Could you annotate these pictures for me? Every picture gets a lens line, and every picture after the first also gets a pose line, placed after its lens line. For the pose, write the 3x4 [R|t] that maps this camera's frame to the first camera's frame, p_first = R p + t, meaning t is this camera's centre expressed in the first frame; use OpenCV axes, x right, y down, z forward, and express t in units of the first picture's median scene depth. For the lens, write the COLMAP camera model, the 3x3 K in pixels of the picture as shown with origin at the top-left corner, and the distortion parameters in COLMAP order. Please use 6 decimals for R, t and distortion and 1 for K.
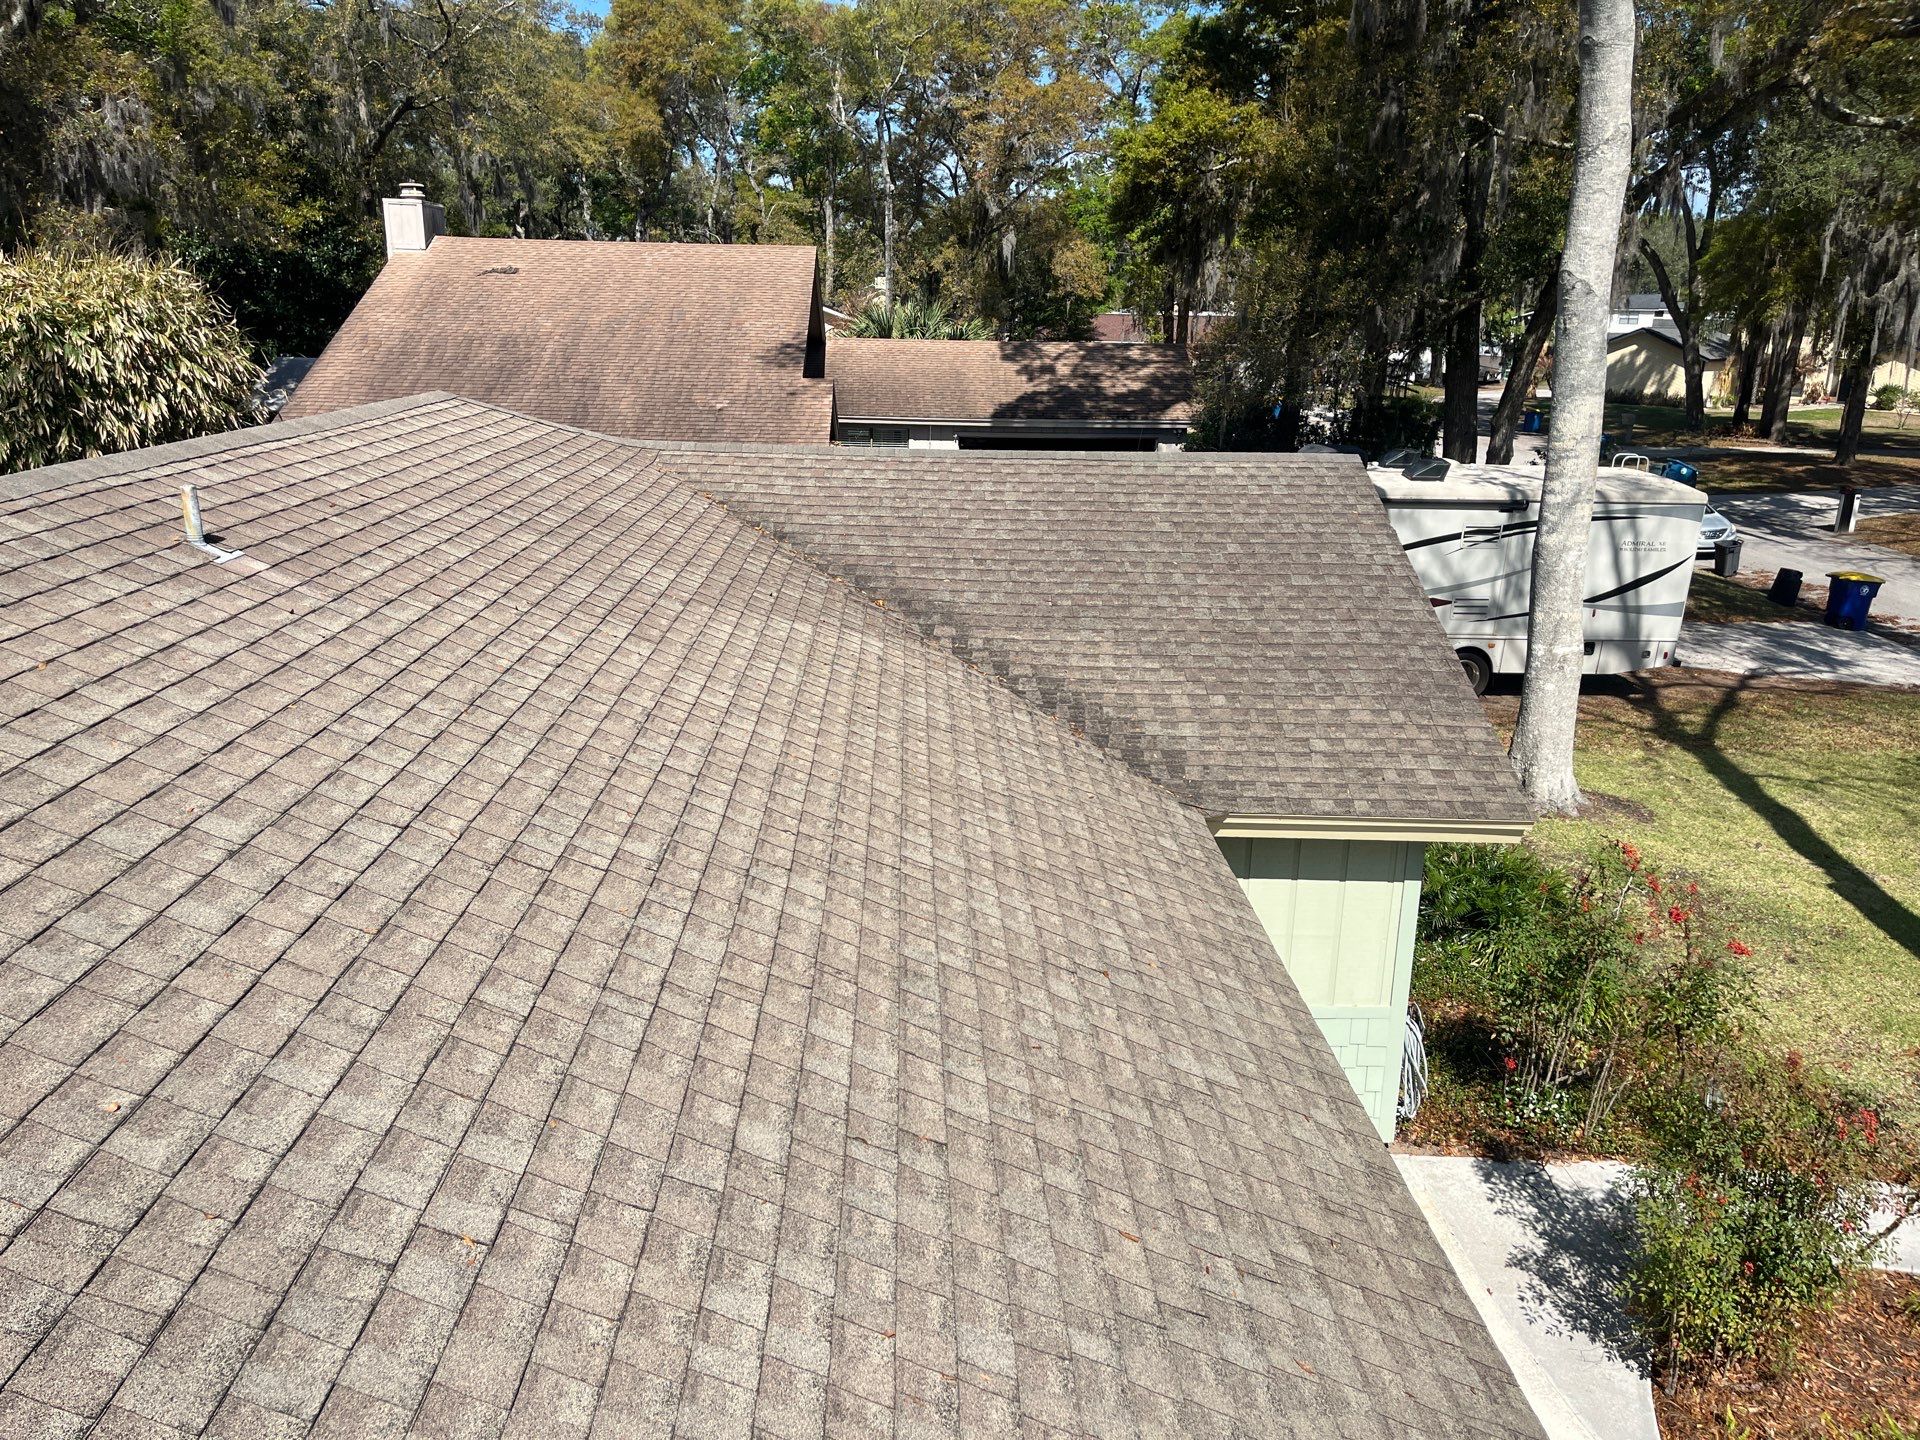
lens RADIAL K [[1434.5, 0, 965.8], [0, 1434.5, 723.7], [0, 0, 1]] dist [0.067964, -0.106966]
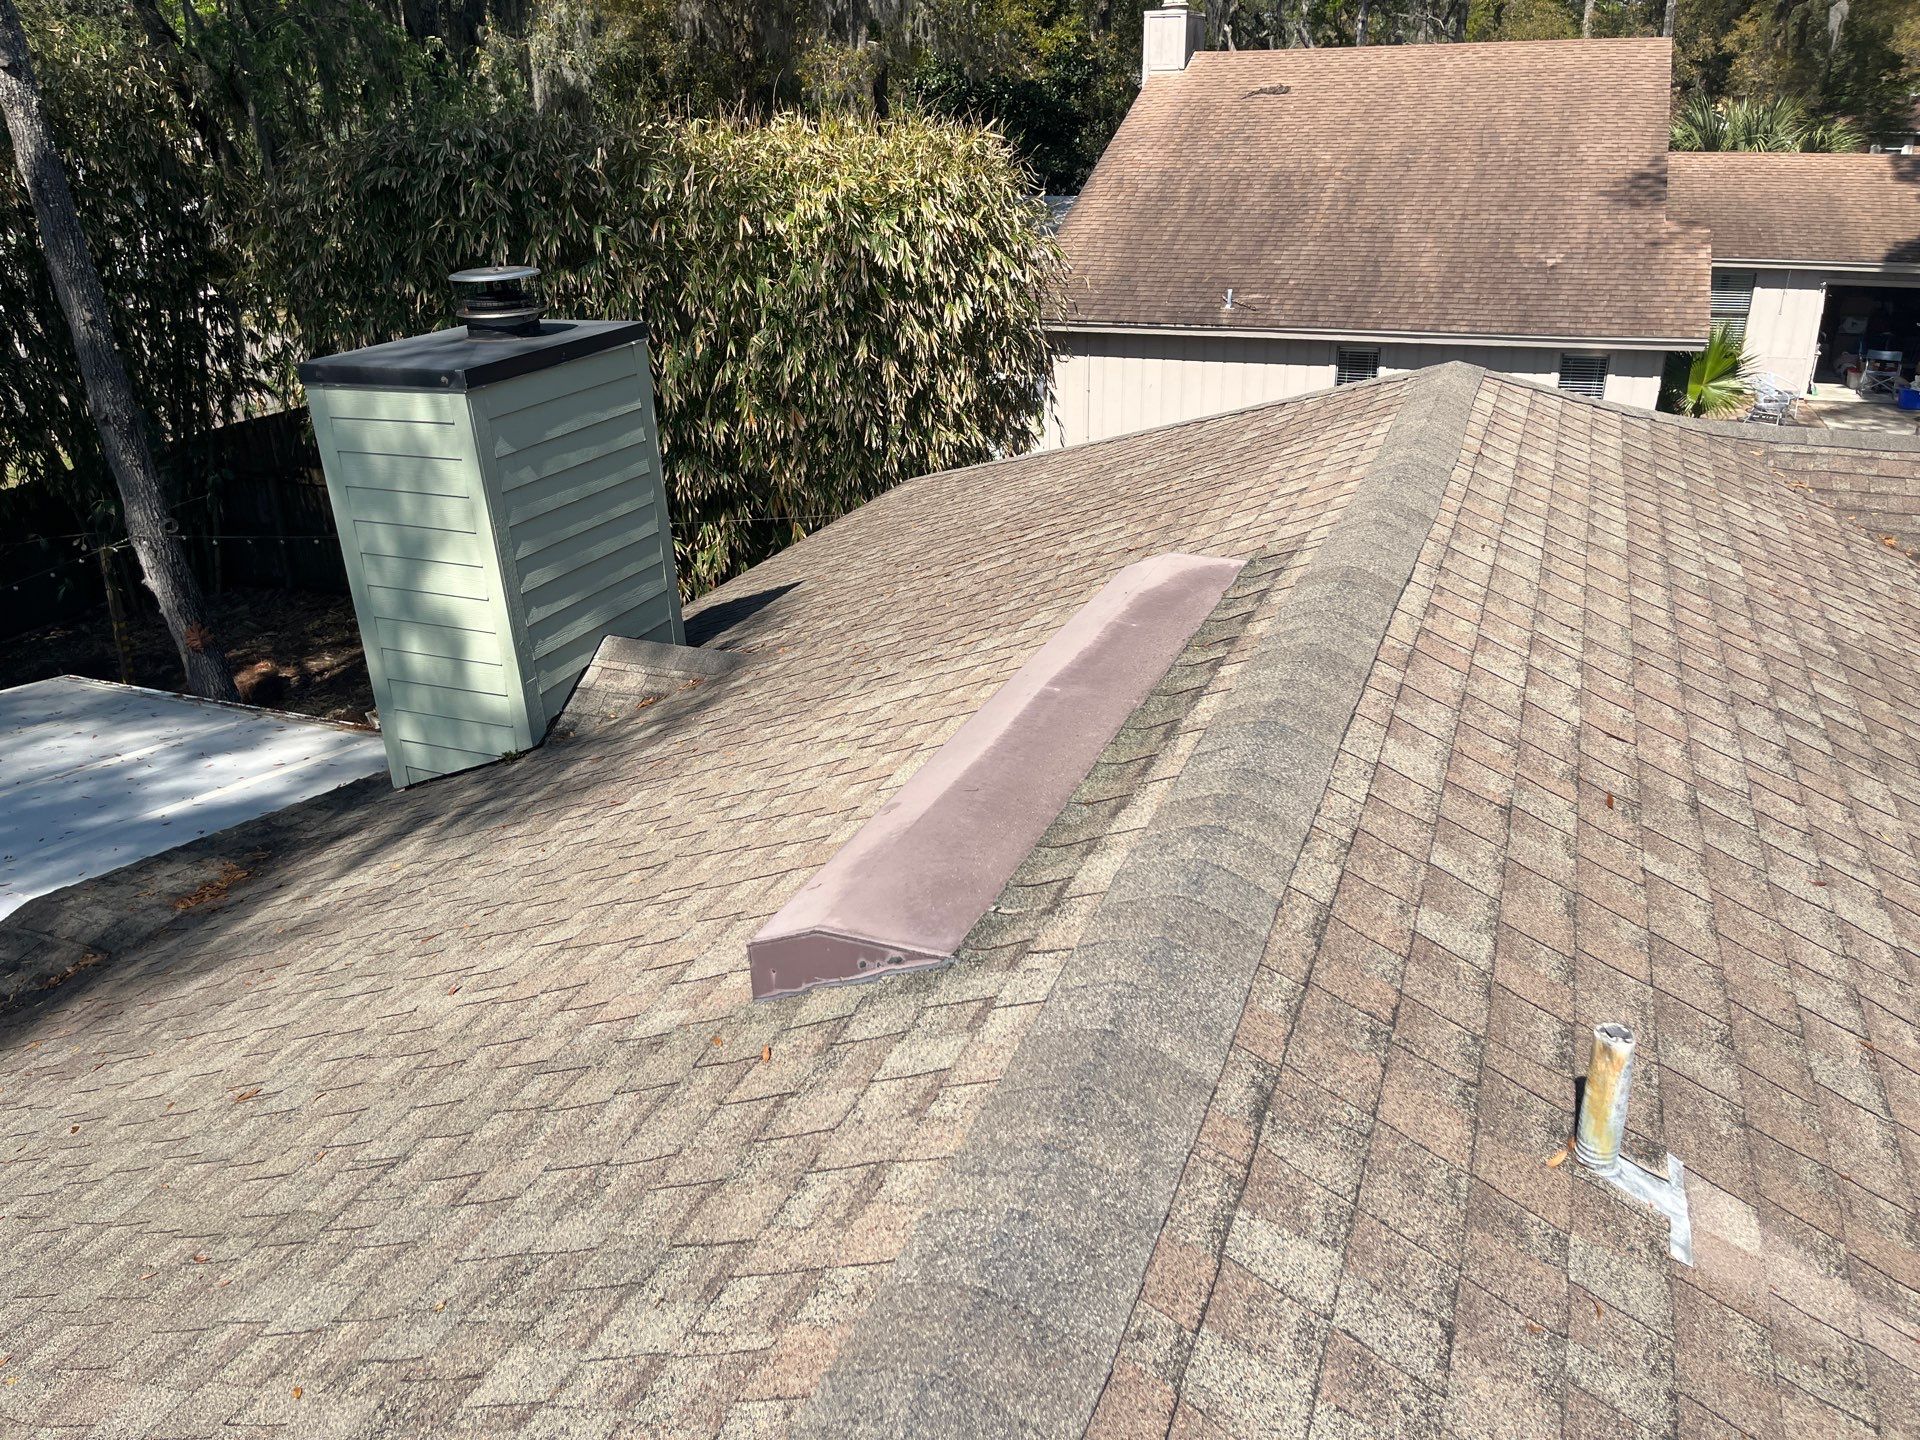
lens RADIAL K [[1434.5, 0, 965.8], [0, 1434.5, 723.7], [0, 0, 1]] dist [0.067964, -0.106966]
pose [[0.910725, 0.125485, -0.393489, -0.894580], [-0.075299, 0.987207, 0.140545, -0.449044], [0.406091, -0.098368, 0.908523, 1.001141]]
